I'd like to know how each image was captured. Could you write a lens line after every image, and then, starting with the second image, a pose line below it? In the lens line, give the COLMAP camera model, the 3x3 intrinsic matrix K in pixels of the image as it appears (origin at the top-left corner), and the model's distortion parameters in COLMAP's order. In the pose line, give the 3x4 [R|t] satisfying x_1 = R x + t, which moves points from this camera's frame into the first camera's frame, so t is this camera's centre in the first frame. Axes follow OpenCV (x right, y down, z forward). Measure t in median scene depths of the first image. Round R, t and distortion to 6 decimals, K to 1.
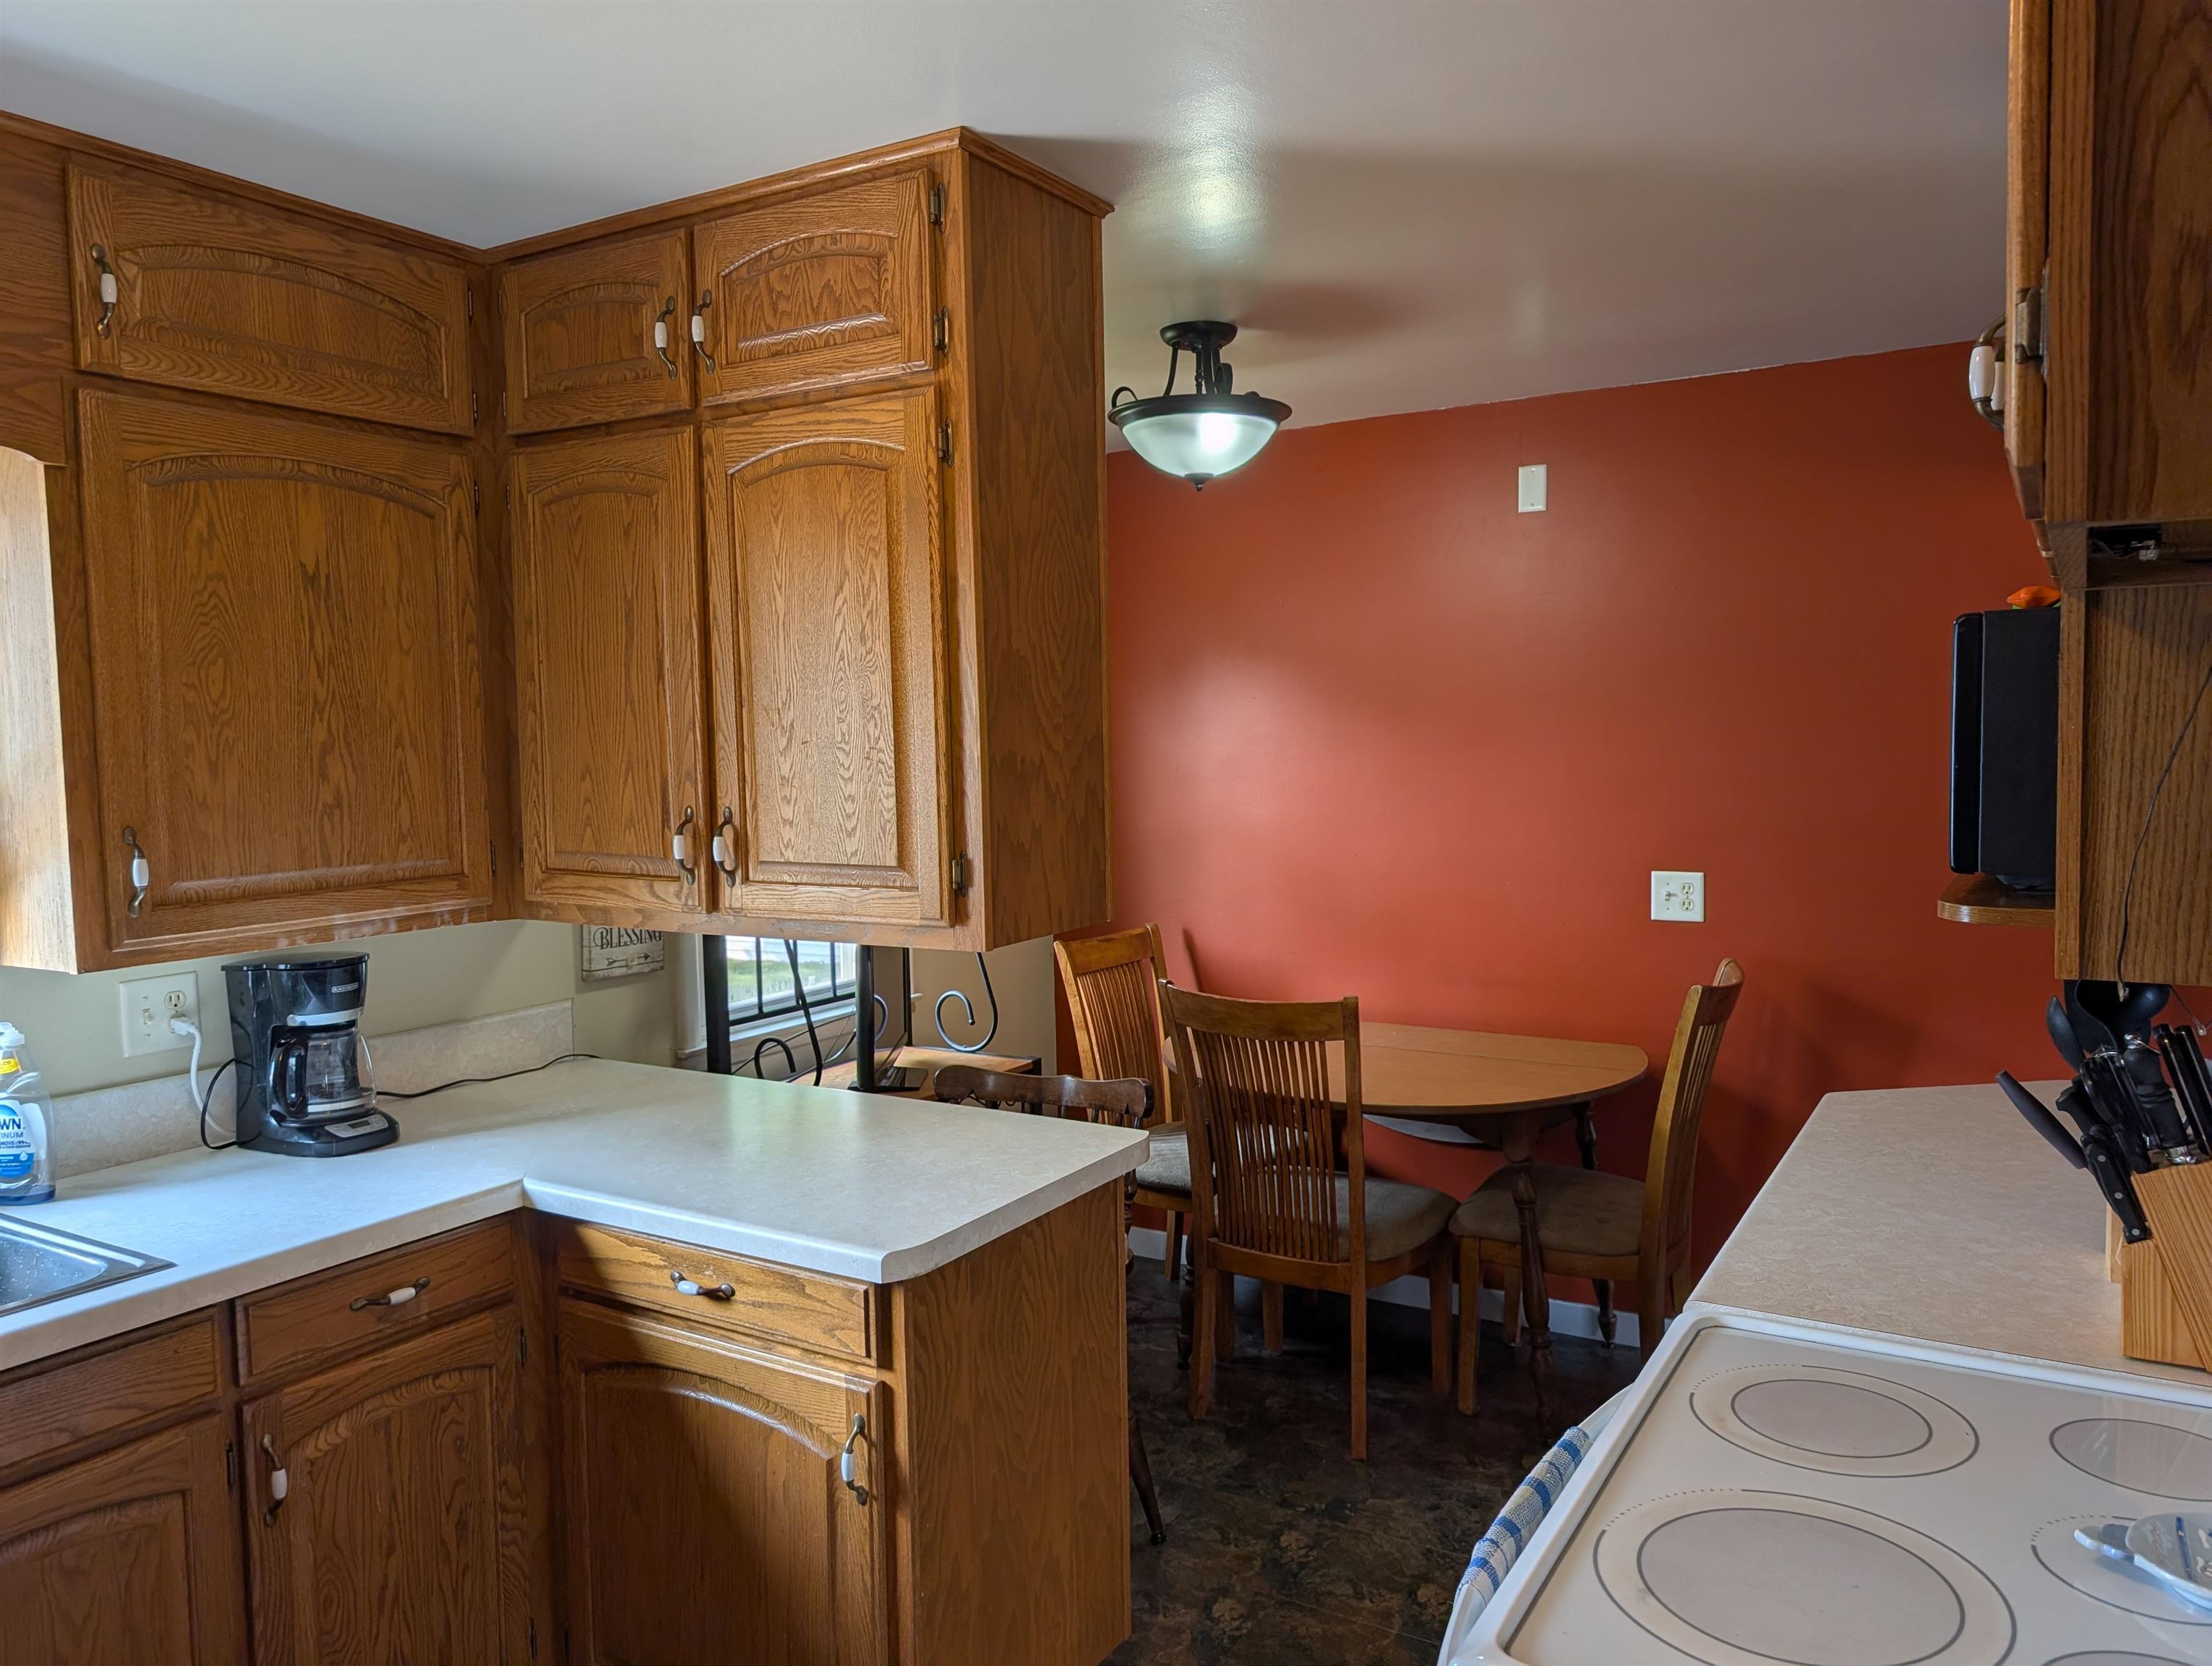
lens RADIAL K [[1592.4, 0, 1102.1], [0, 1592.4, 840.6], [0, 0, 1]] dist [0.023036, -0.027930]
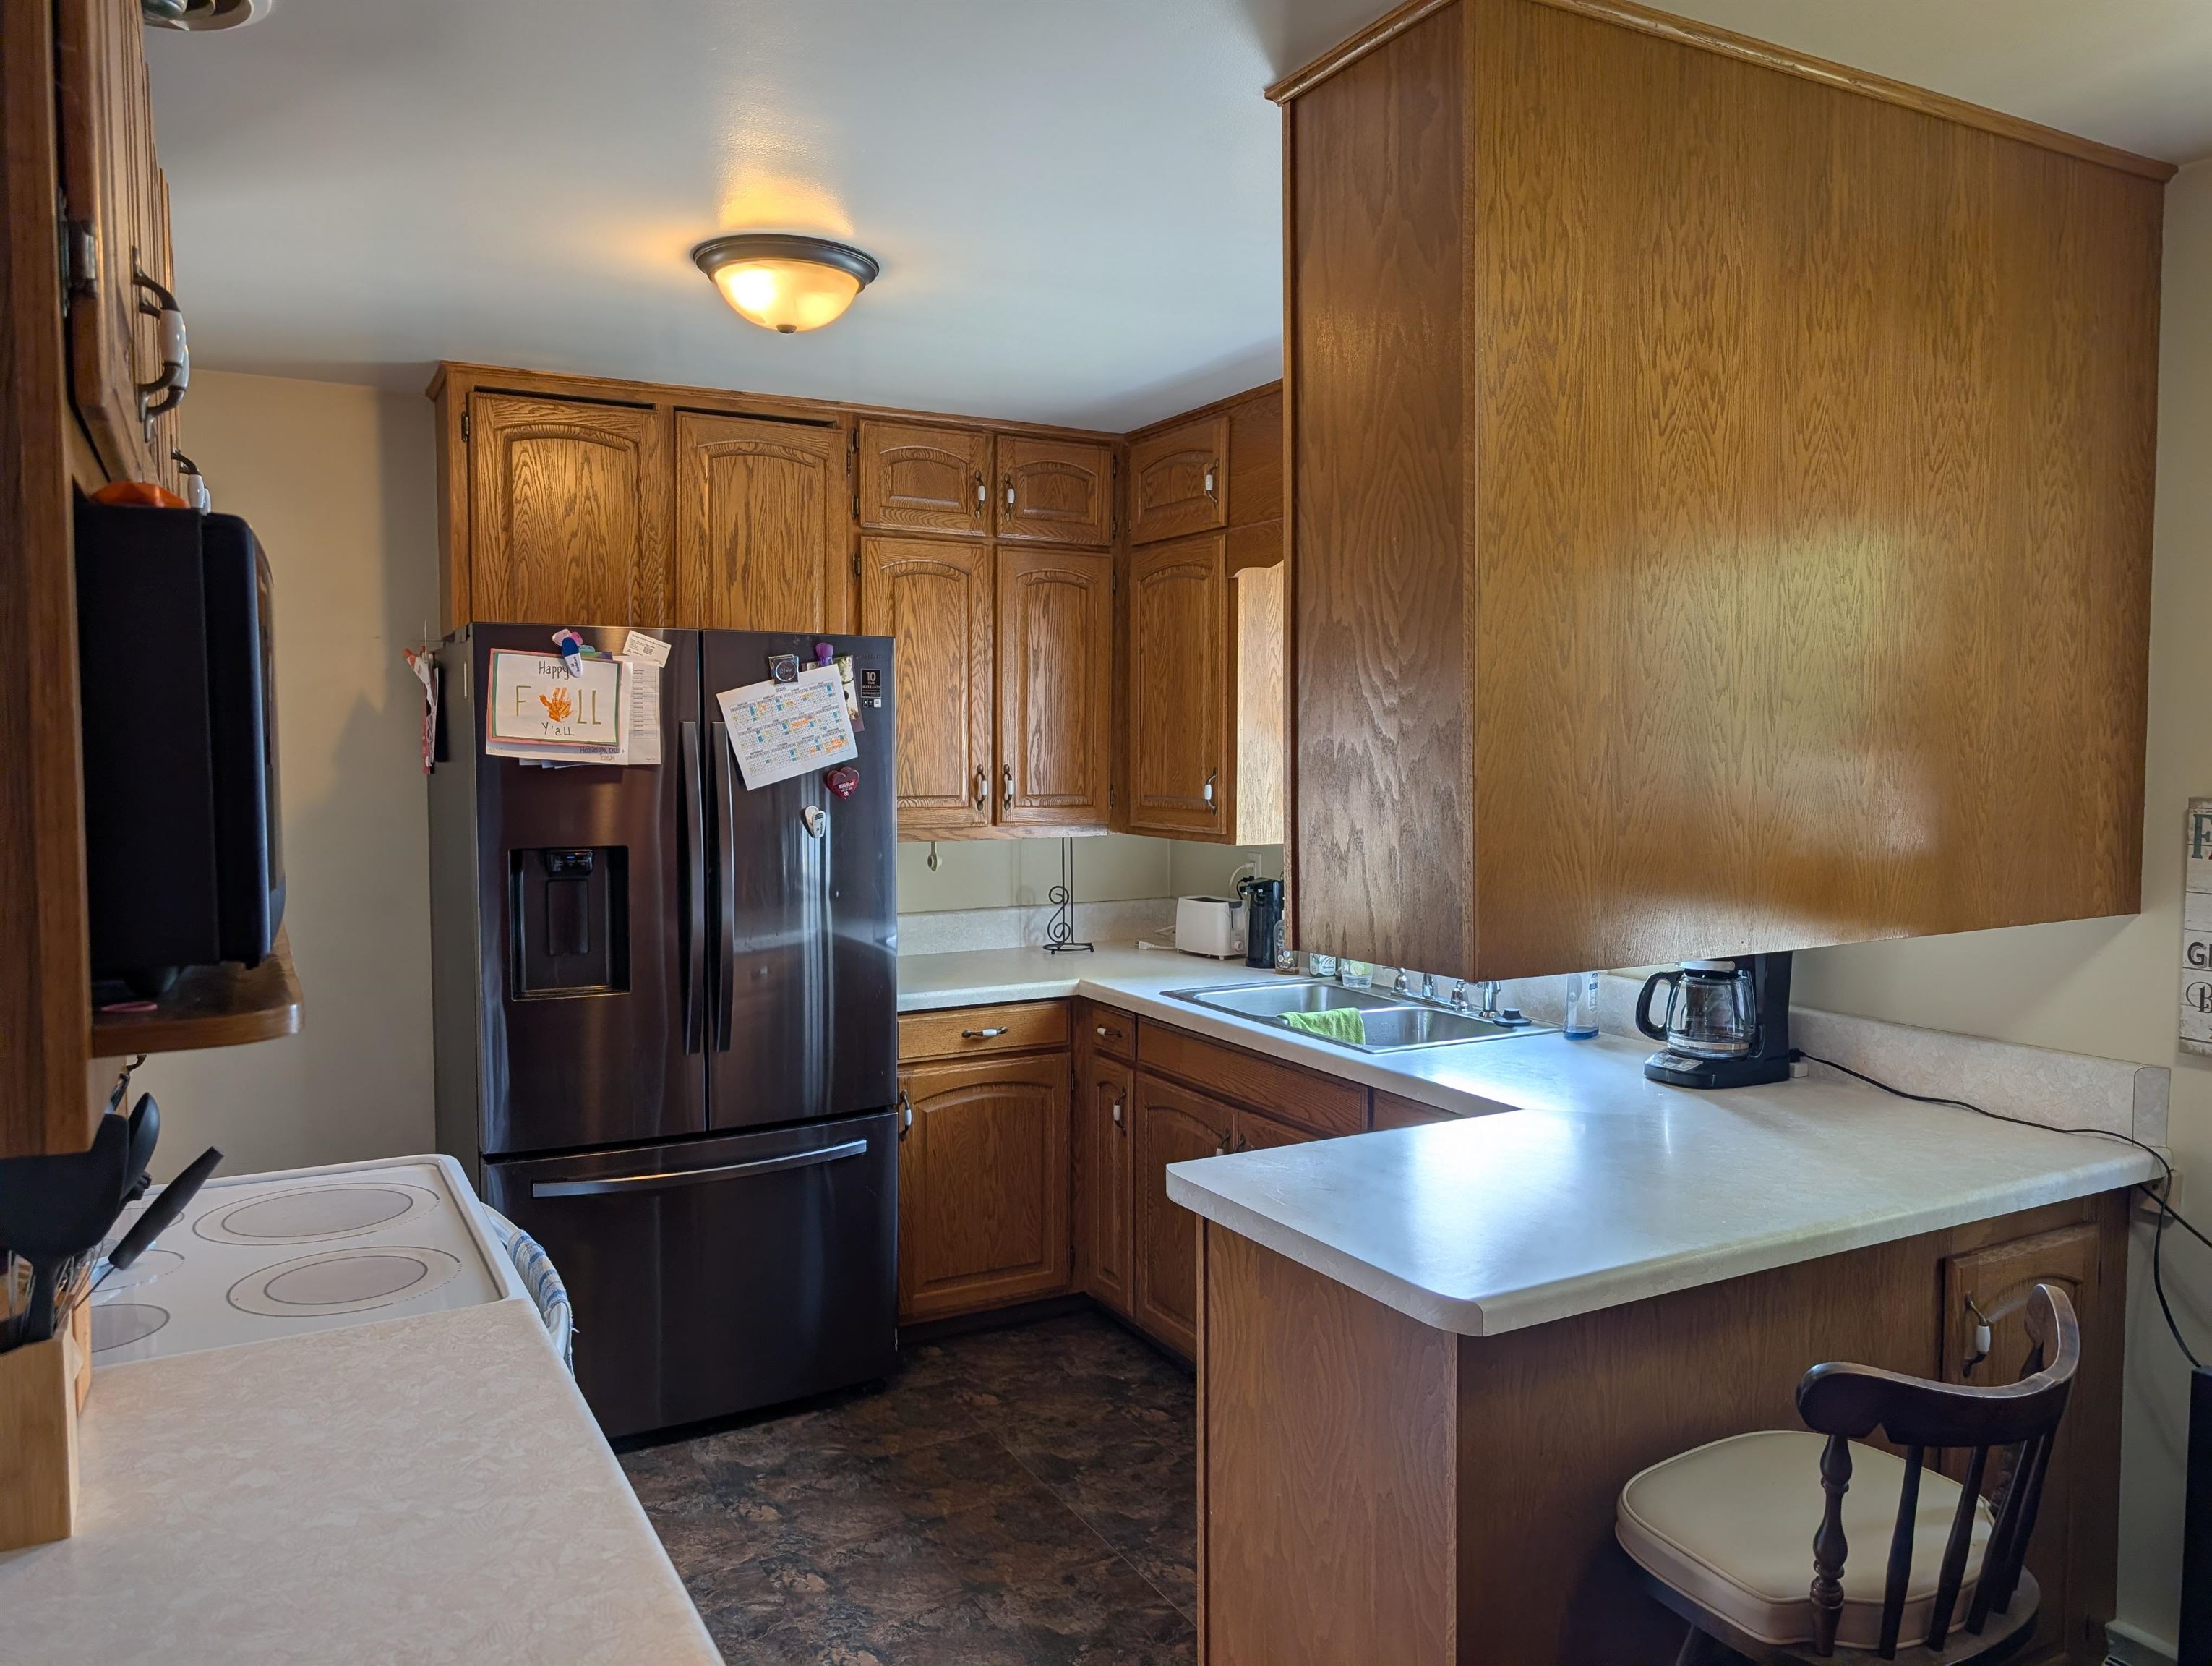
lens RADIAL K [[1592.4, 0, 1104.2], [0, 1592.4, 828.1], [0, 0, 1]] dist [0.023036, -0.027930]
pose [[-0.500684, 0.069521, -0.862834, 0.758141], [-0.046934, 0.993123, 0.107253, -0.093308], [0.864357, 0.094196, -0.493978, 1.311253]]
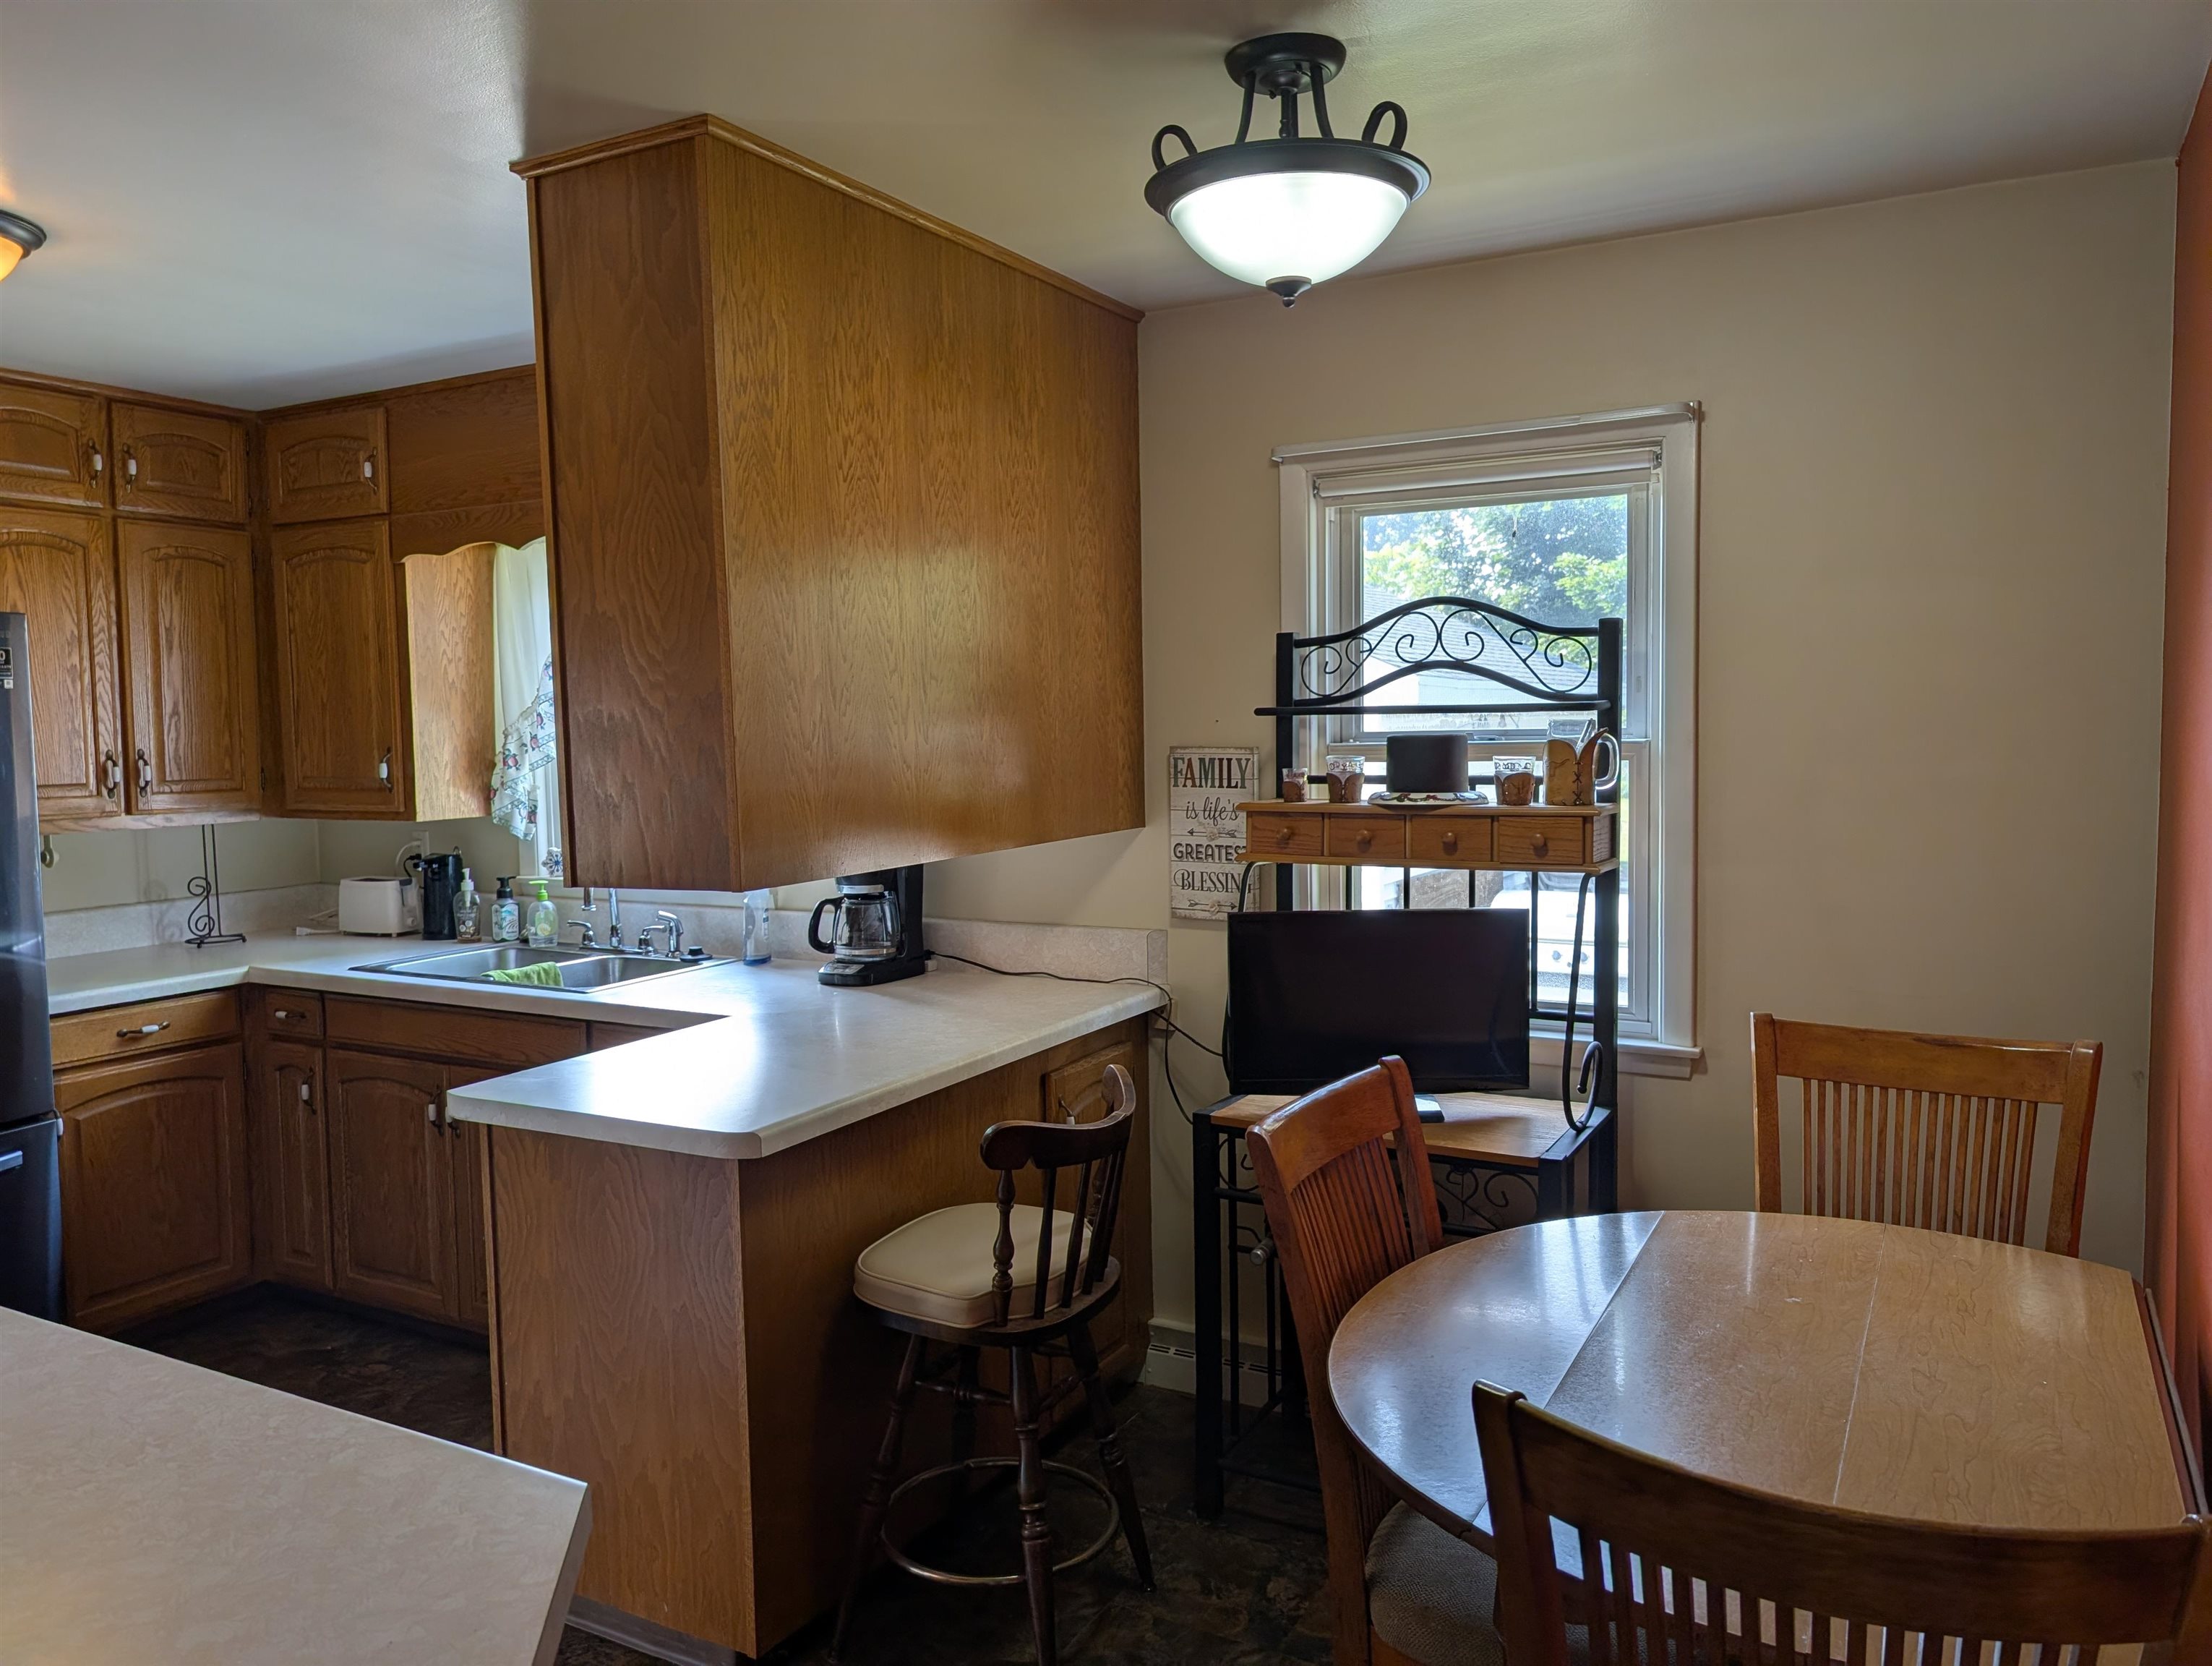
lens RADIAL K [[1592.4, 0, 1122.1], [0, 1592.4, 831.5], [0, 0, 1]] dist [0.023036, -0.027930]
pose [[0.058030, 0.090687, -0.994187, 1.026817], [-0.052485, 0.994765, 0.087676, -0.084944], [0.996934, 0.047092, 0.062486, 1.268615]]
